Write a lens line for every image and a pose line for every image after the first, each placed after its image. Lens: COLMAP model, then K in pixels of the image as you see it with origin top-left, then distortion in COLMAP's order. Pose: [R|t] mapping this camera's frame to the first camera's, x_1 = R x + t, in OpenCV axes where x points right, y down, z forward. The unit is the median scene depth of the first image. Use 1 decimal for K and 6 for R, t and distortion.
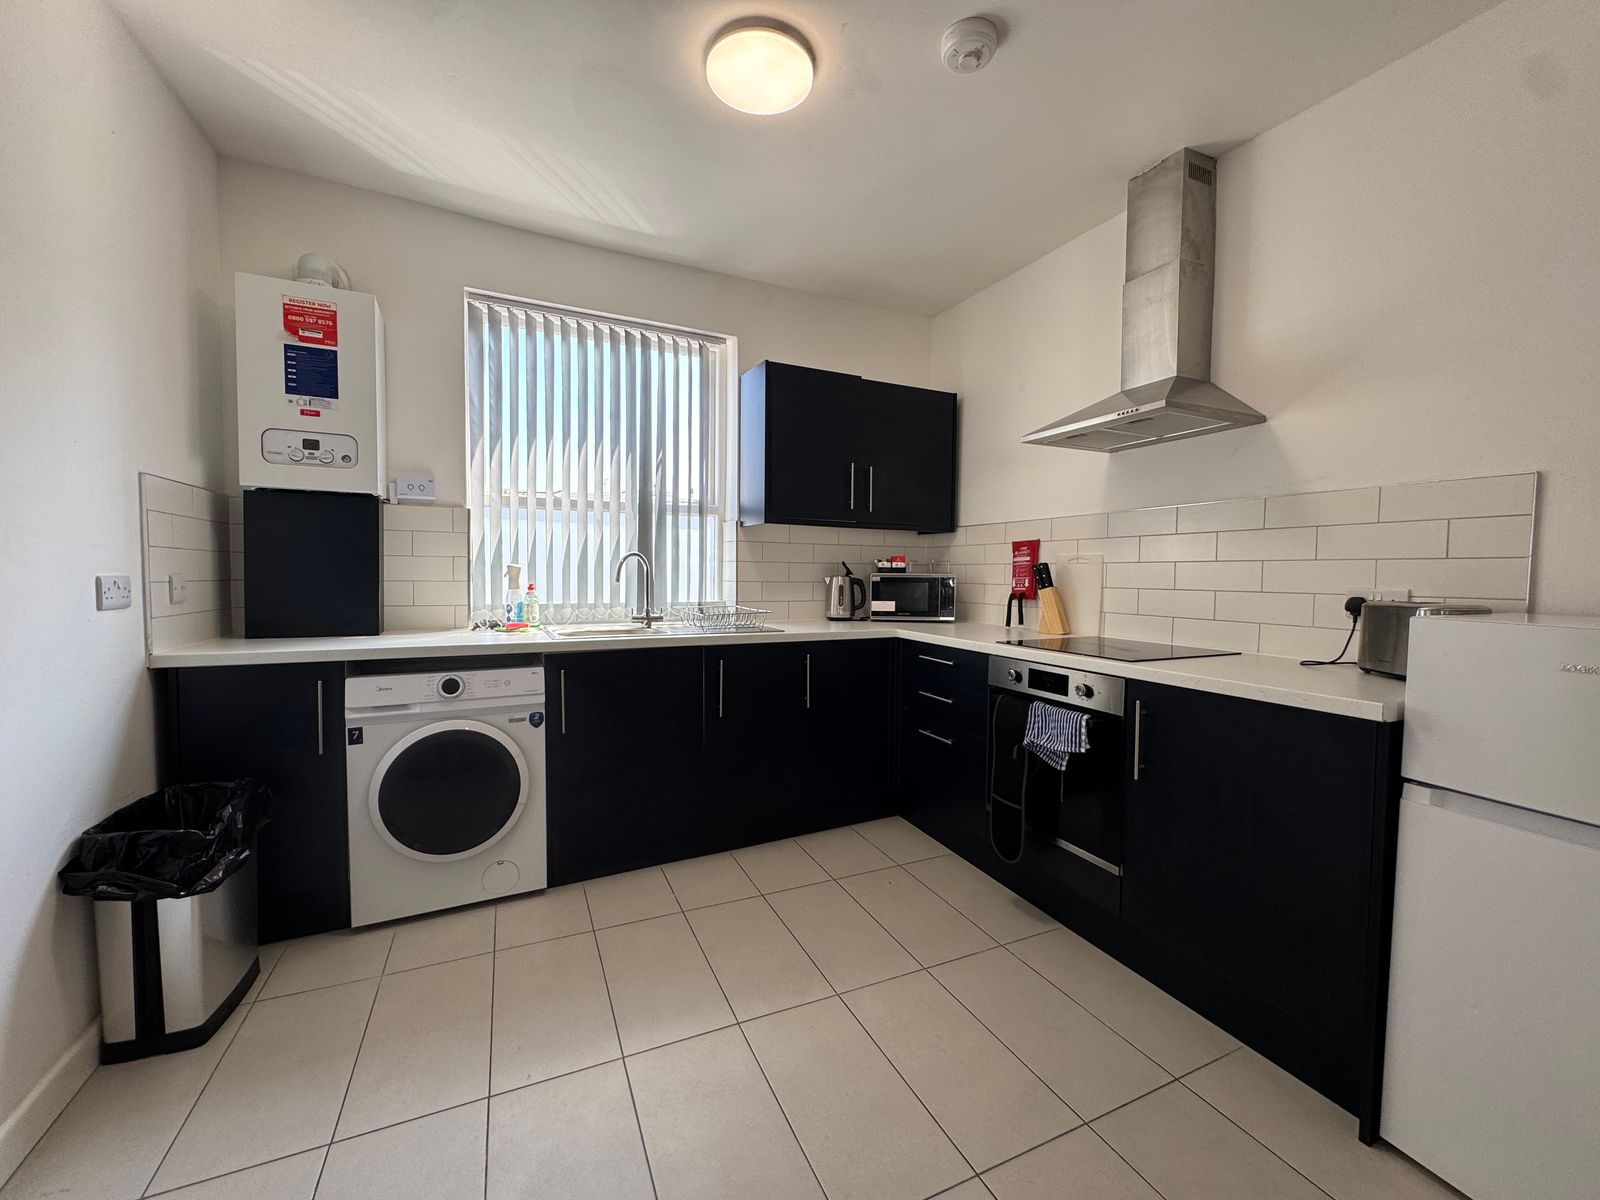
lens RADIAL K [[640.7, 0, 800.0], [0, 640.7, 600.0], [0, 0, 1]] dist [-0.005006, 0.000419]
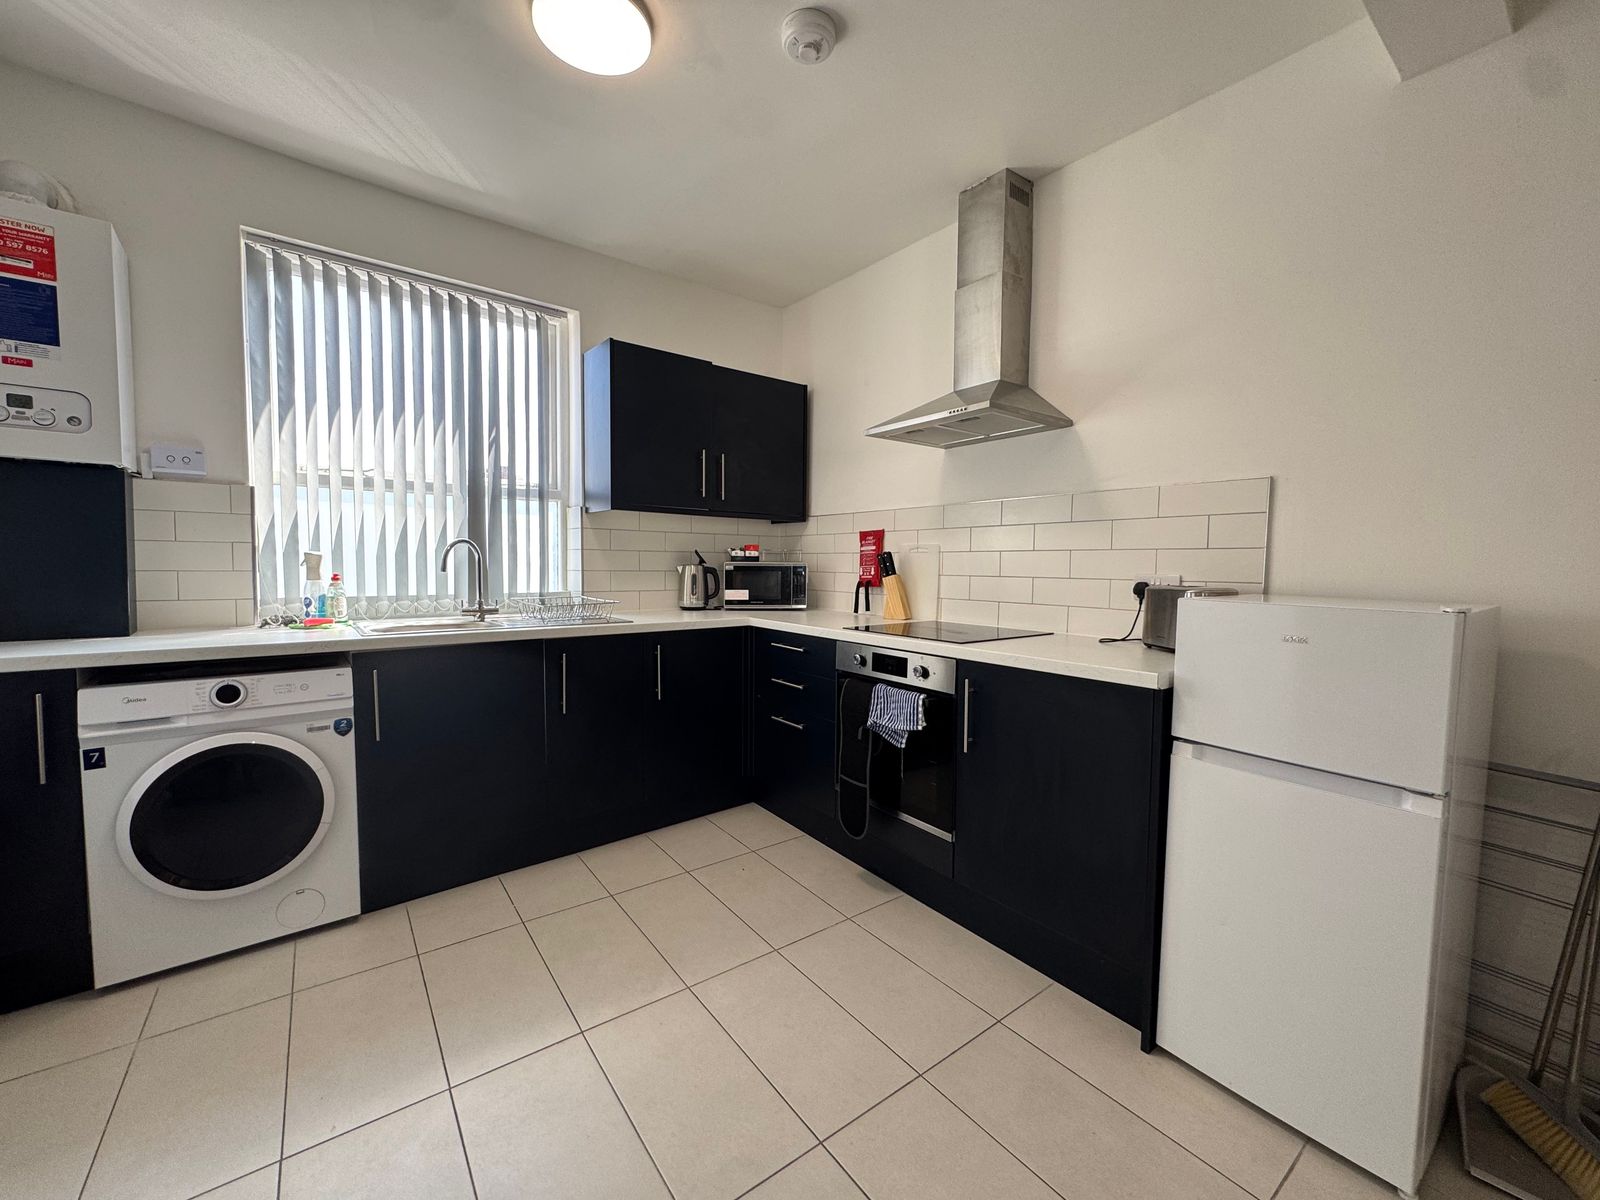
lens RADIAL K [[640.7, 0, 800.0], [0, 640.7, 600.0], [0, 0, 1]] dist [-0.005006, 0.000419]
pose [[0.976975, -0.012465, 0.212989, 0.016628], [0.009010, 0.999812, 0.017187, 0.001553], [-0.213163, -0.014872, 0.976904, 0.003922]]
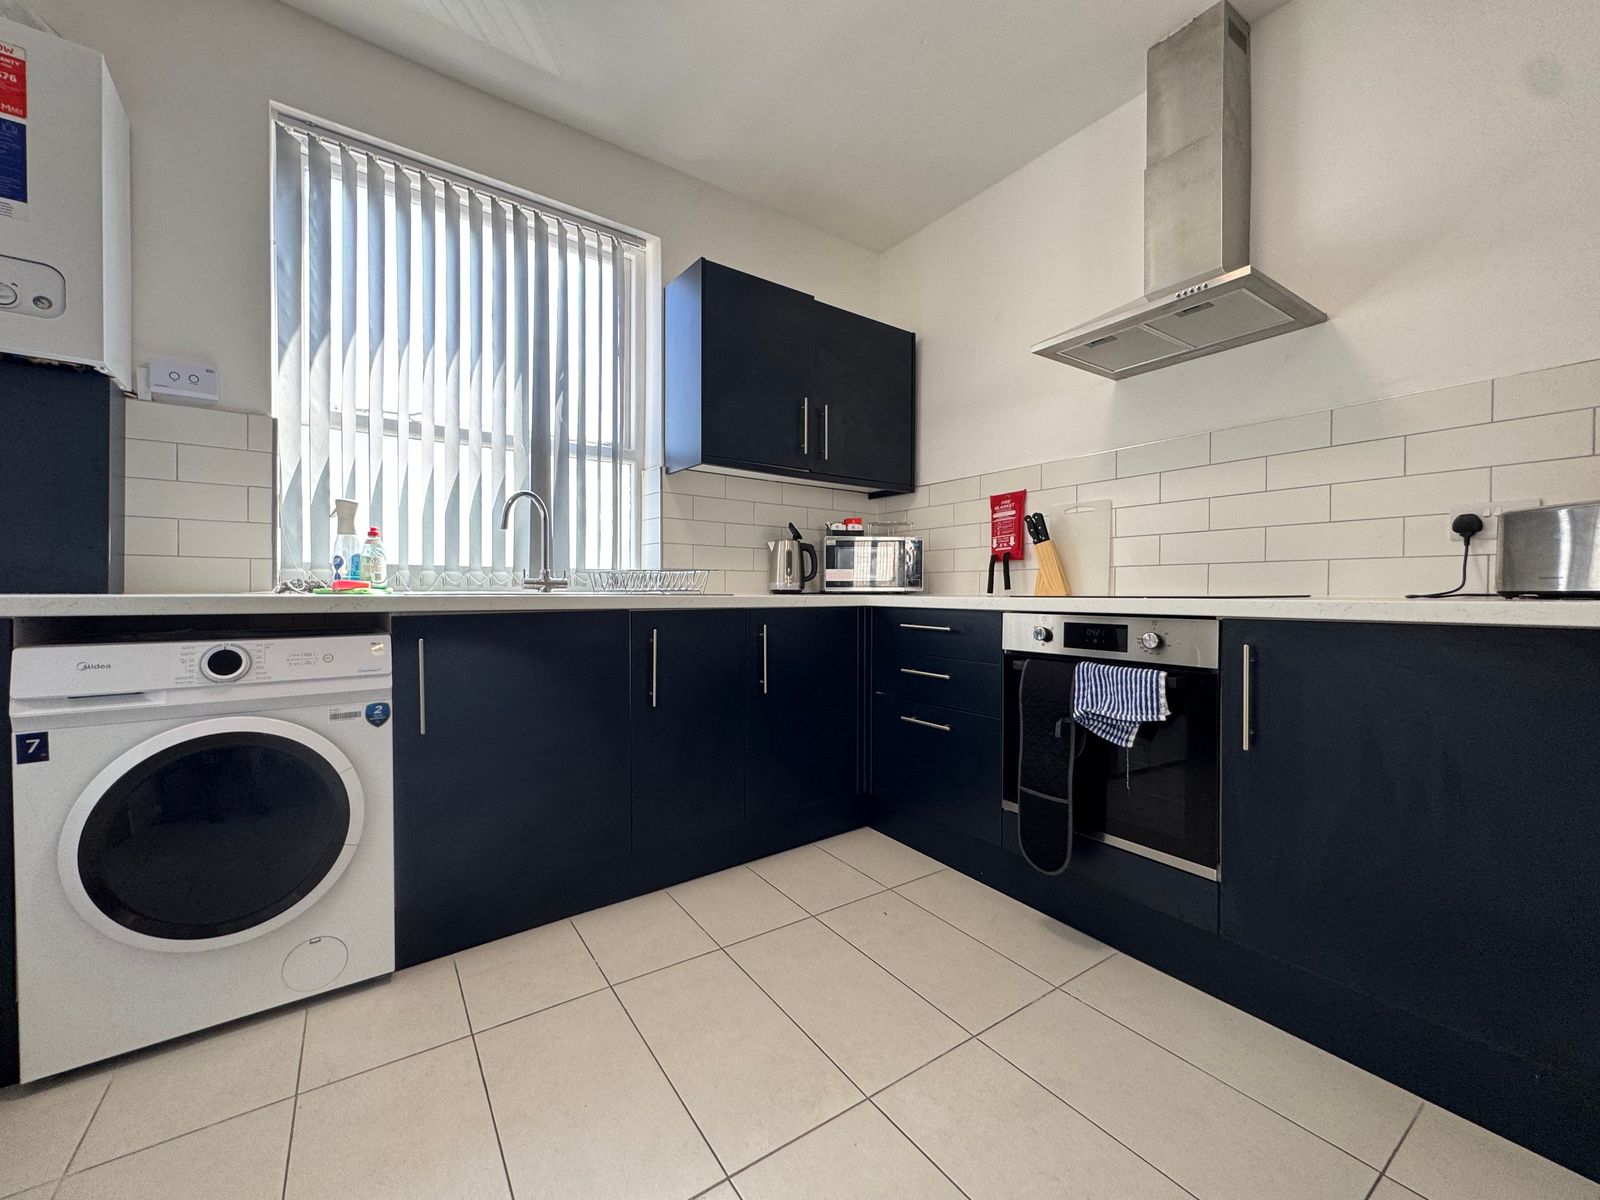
lens RADIAL K [[640.7, 0, 800.0], [0, 640.7, 600.0], [0, 0, 1]] dist [-0.005006, 0.000419]
pose [[0.984899, -0.009196, 0.172888, -0.082132], [0.013965, 0.999554, -0.026389, 0.078939], [-0.172568, 0.028405, 0.984588, 0.233165]]
